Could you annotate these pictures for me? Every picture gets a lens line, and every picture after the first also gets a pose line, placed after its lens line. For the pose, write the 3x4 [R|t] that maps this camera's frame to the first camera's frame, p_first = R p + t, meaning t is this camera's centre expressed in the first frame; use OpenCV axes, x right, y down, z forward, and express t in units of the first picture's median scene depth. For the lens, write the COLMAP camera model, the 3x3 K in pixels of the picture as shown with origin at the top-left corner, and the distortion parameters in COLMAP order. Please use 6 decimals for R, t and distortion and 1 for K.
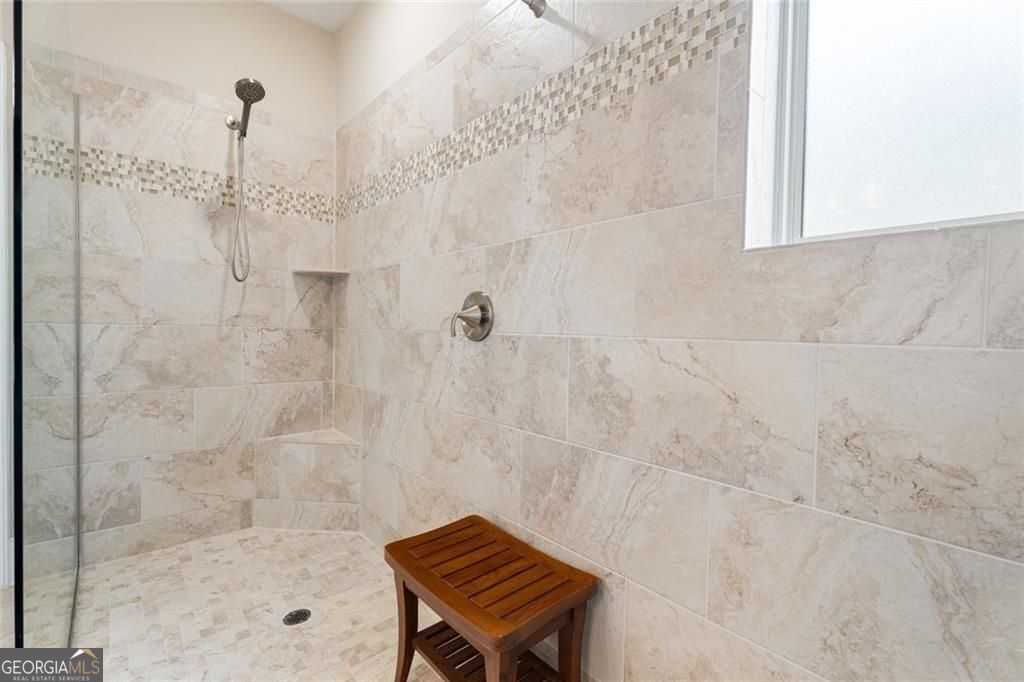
lens RADIAL K [[455.2, 0, 512.6], [0, 455.2, 341.4], [0, 0, 1]] dist [0.001362, 0.000778]
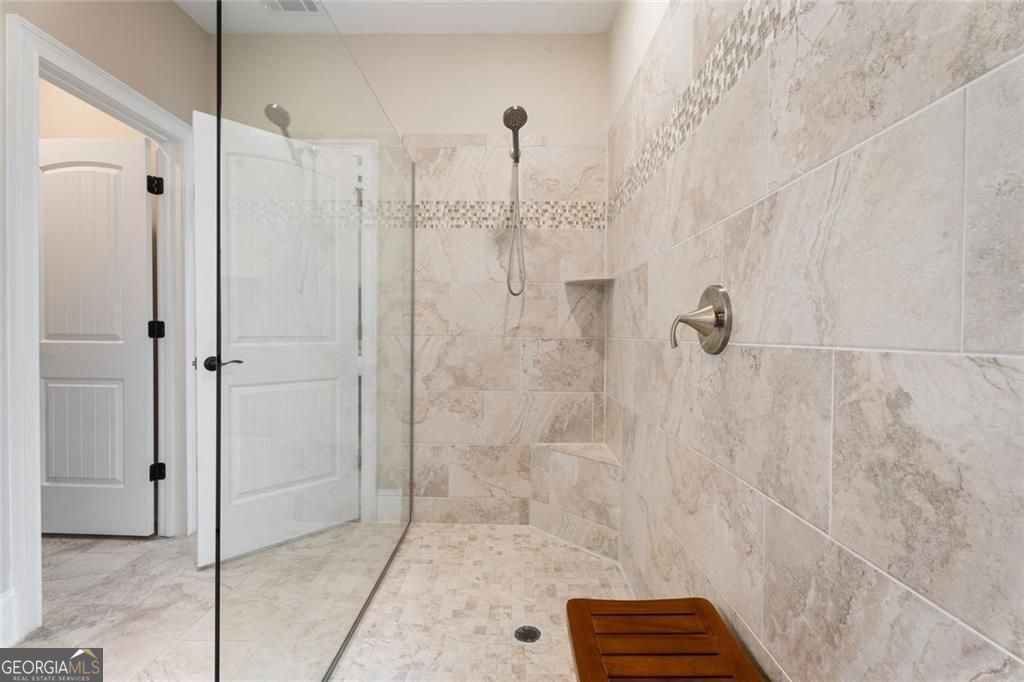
lens RADIAL K [[455.2, 0, 512.6], [0, 455.2, 341.4], [0, 0, 1]] dist [0.001362, 0.000778]
pose [[0.741928, -0.001818, -0.670478, 0.146549], [-0.012917, 0.999772, -0.017004, -0.004118], [0.670356, 0.021276, 0.741735, 0.223611]]
